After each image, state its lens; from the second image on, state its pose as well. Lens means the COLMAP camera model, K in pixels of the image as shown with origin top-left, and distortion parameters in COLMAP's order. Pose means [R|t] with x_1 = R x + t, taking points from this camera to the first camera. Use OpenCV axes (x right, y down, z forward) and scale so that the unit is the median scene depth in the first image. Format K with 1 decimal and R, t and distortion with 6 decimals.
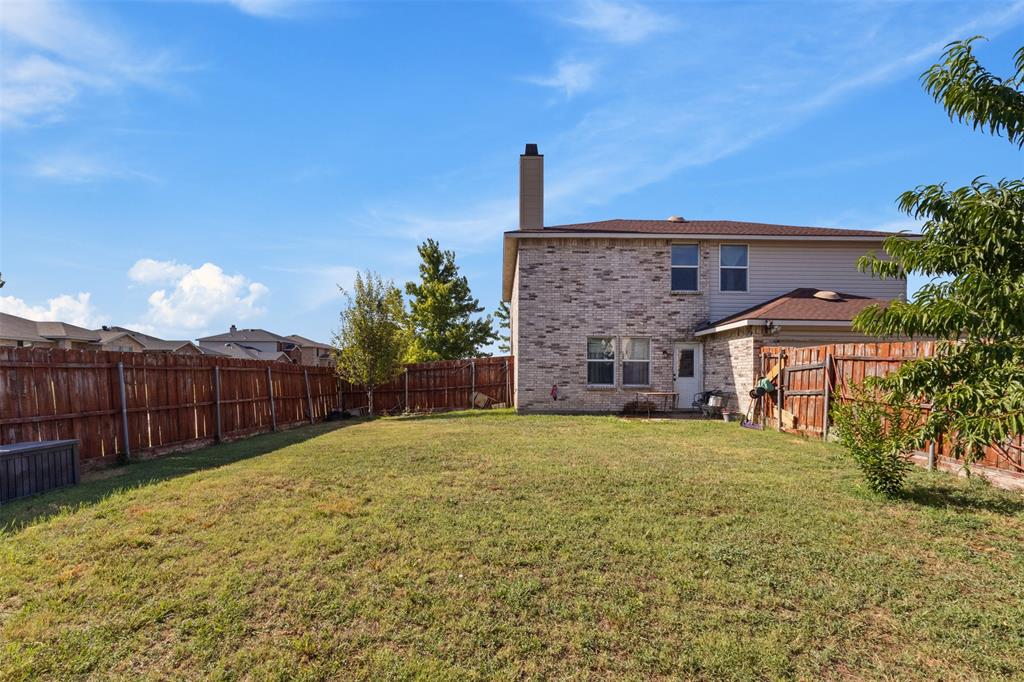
lens RADIAL K [[486.1, 0, 509.4], [0, 486.1, 386.7], [0, 0, 1]] dist [0.000879, 0.000205]
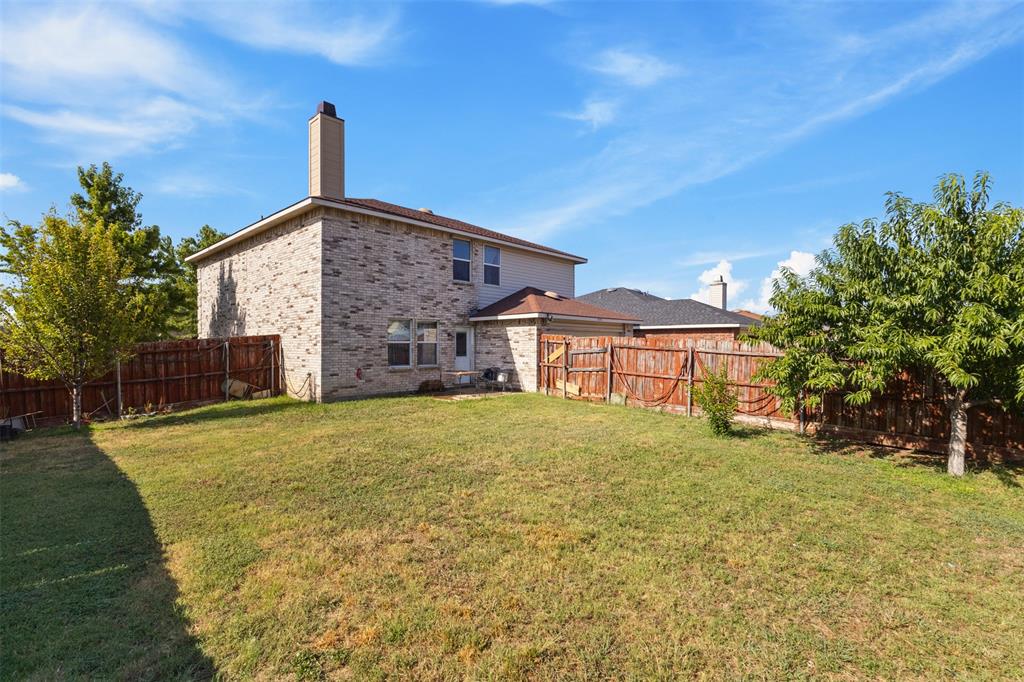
lens RADIAL K [[474.0, 0, 508.8], [0, 474.0, 356.2], [0, 0, 1]] dist [0.003007, 0.000652]
pose [[0.697924, -0.023771, 0.715778, -0.365941], [0.019513, 0.999709, 0.014174, -0.034951], [-0.715906, 0.004074, 0.698184, 0.147028]]
